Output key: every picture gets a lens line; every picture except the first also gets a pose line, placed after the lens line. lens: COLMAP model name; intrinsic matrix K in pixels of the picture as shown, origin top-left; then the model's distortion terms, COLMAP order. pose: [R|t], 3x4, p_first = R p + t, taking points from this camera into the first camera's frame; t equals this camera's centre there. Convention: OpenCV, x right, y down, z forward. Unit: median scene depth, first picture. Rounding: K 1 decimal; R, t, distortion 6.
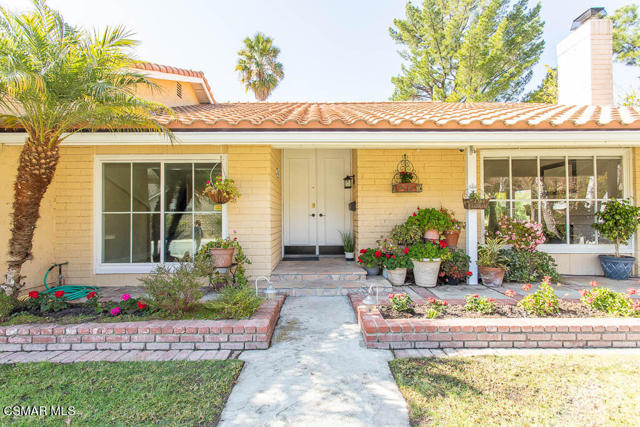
lens RADIAL K [[306.7, 0, 320.0], [0, 306.7, 213.5], [0, 0, 1]] dist [0.004071, 0.000974]
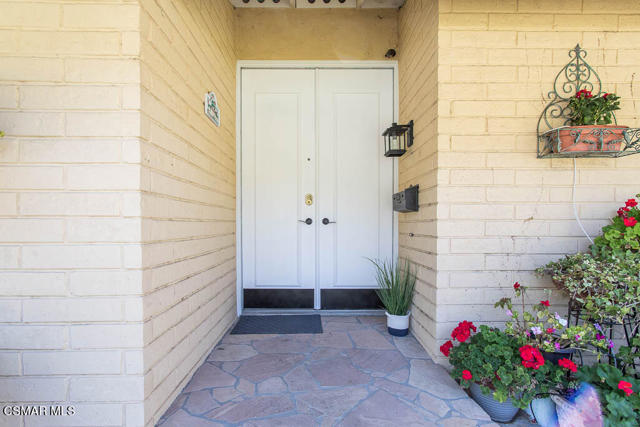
lens RADIAL K [[306.7, 0, 320.0], [0, 306.7, 213.5], [0, 0, 1]] dist [0.004071, 0.000974]
pose [[0.999877, 0.007737, 0.013647, -0.012737], [-0.007454, 0.999759, -0.020659, 0.003356], [-0.013804, 0.020554, 0.999693, 0.592702]]
